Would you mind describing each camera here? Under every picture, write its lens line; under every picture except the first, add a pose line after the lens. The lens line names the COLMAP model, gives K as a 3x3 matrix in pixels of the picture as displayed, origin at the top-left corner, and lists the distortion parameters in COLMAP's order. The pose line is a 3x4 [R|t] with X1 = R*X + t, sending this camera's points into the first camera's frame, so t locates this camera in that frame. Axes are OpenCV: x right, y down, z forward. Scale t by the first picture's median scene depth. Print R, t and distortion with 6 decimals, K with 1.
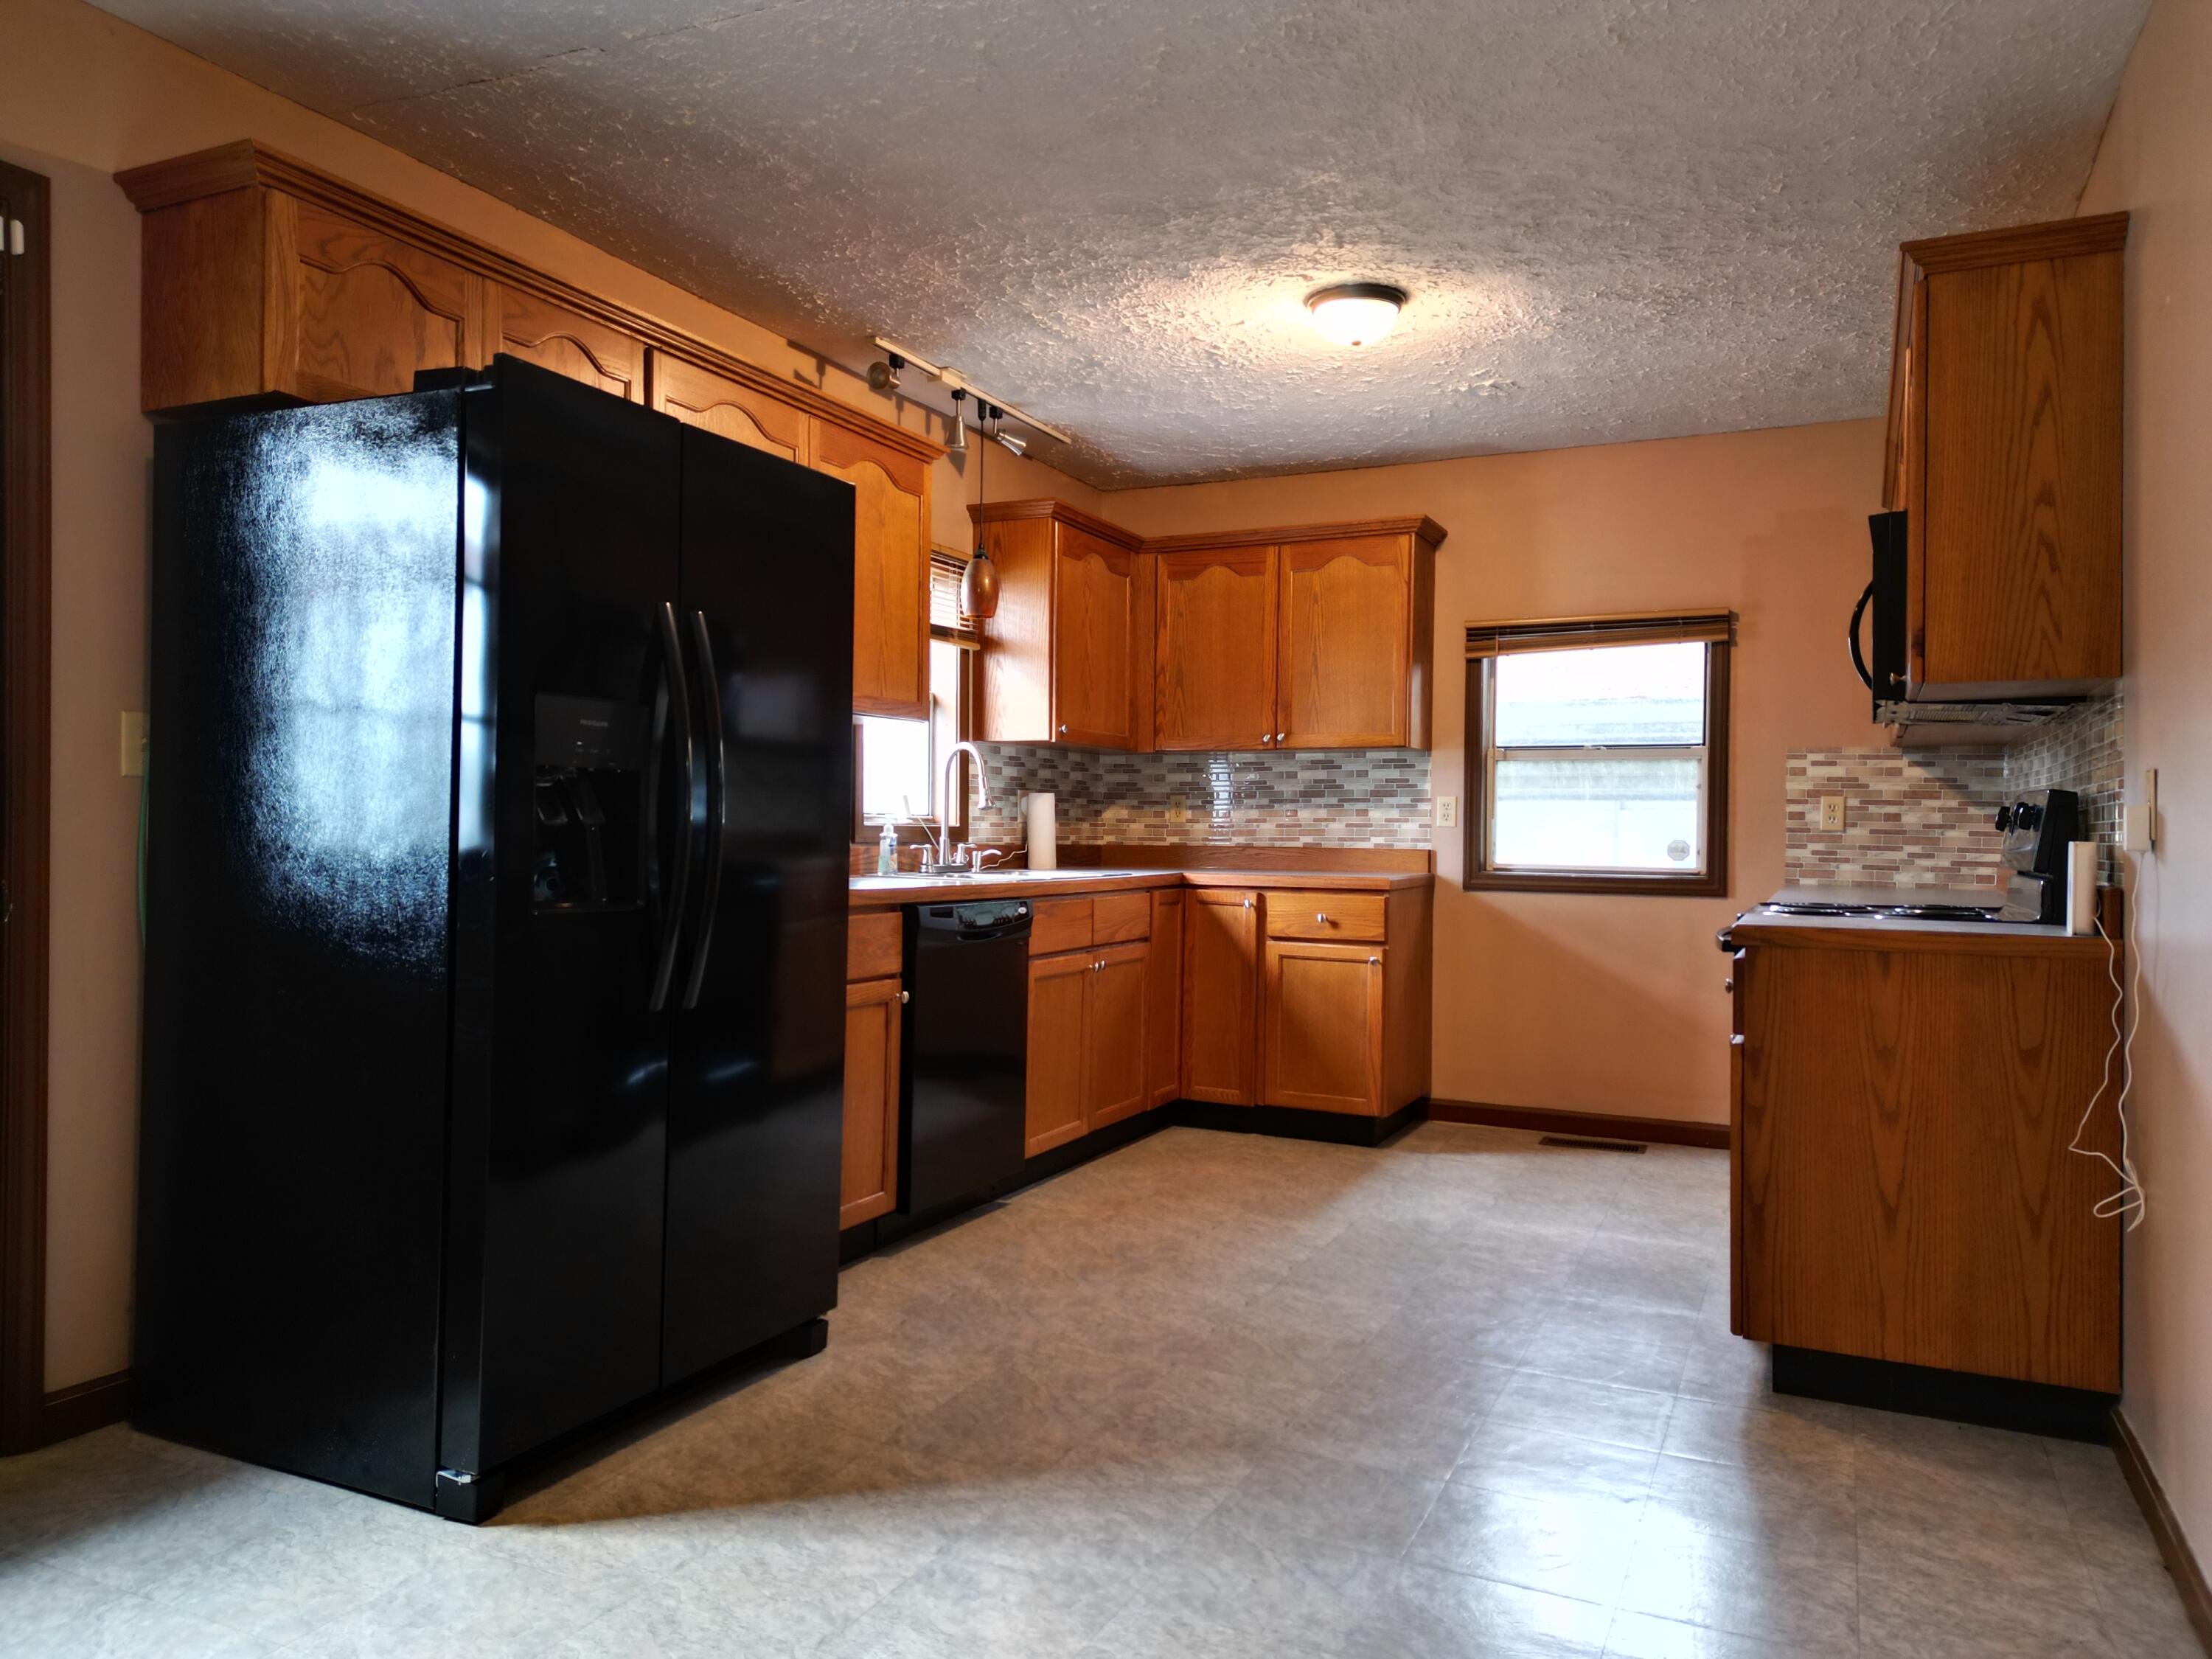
lens RADIAL K [[1529.0, 0, 1103.6], [0, 1529.0, 826.1], [0, 0, 1]] dist [0.086098, -0.088269]
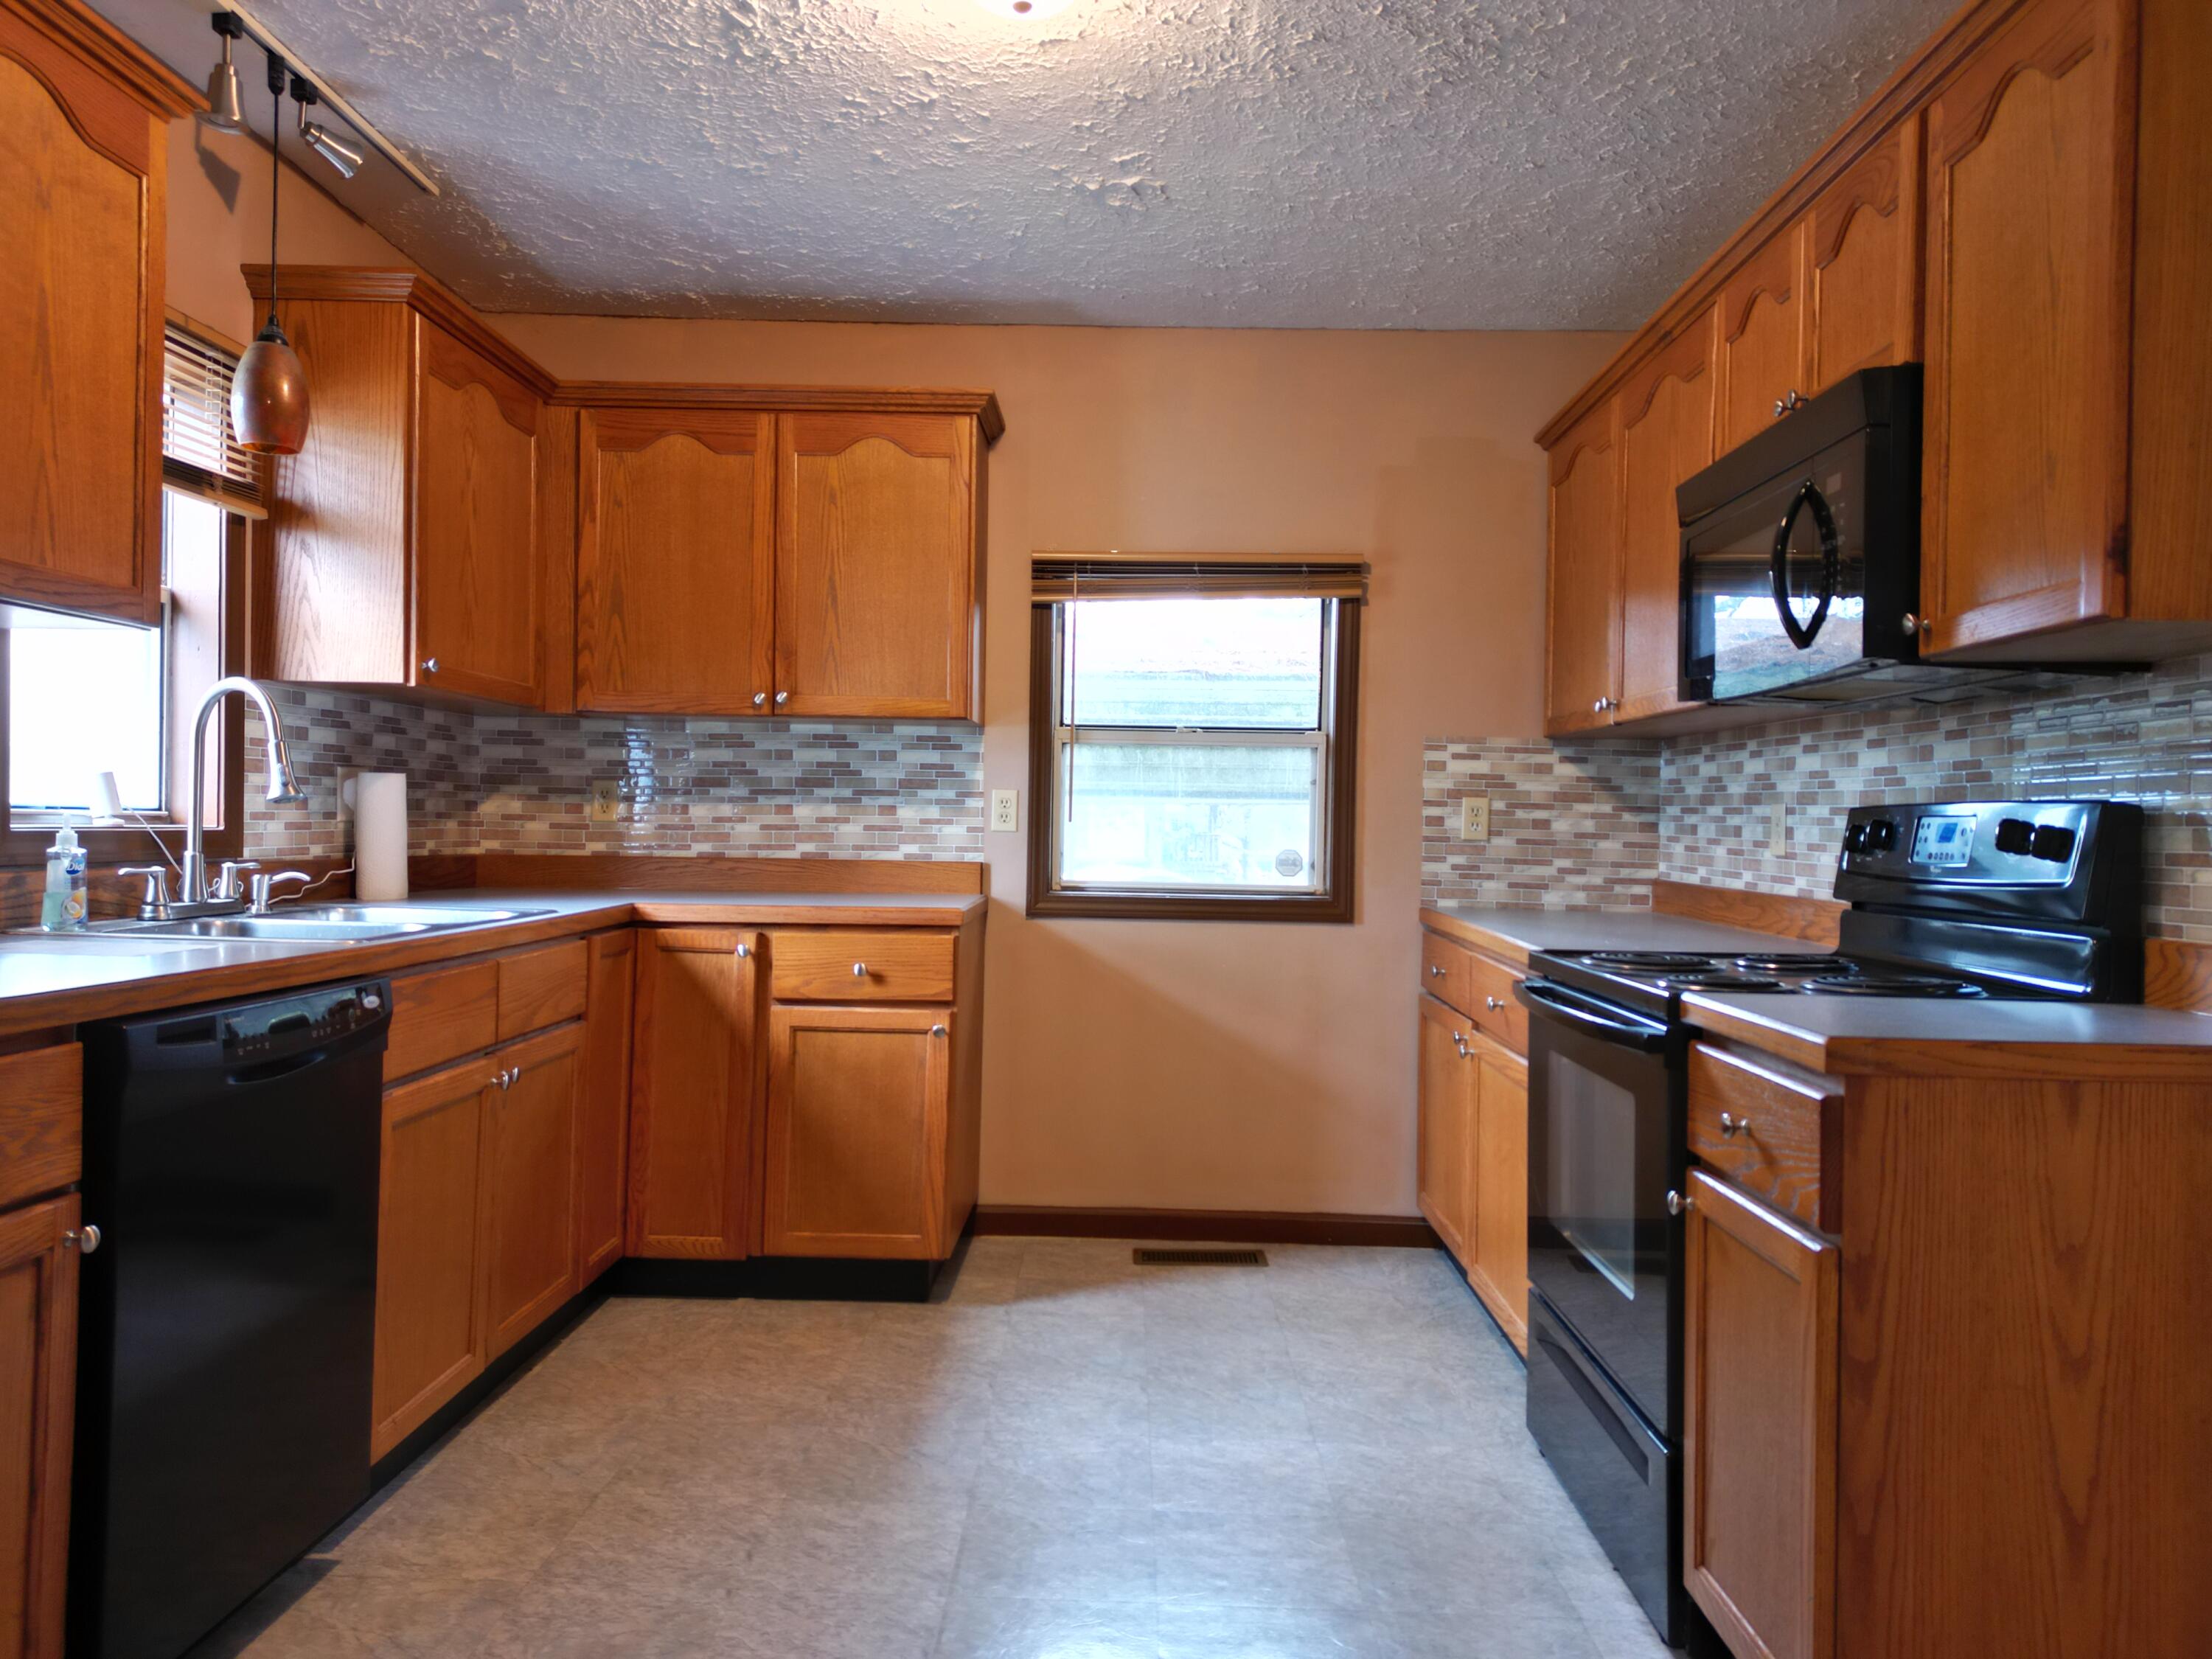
lens RADIAL K [[1529.0, 0, 1103.6], [0, 1529.0, 826.1], [0, 0, 1]] dist [0.086098, -0.088269]
pose [[0.910415, 0.005282, 0.413663, -0.036443], [-0.009186, 0.999930, 0.007450, -0.008275], [-0.413595, -0.010582, 0.910399, 0.341616]]
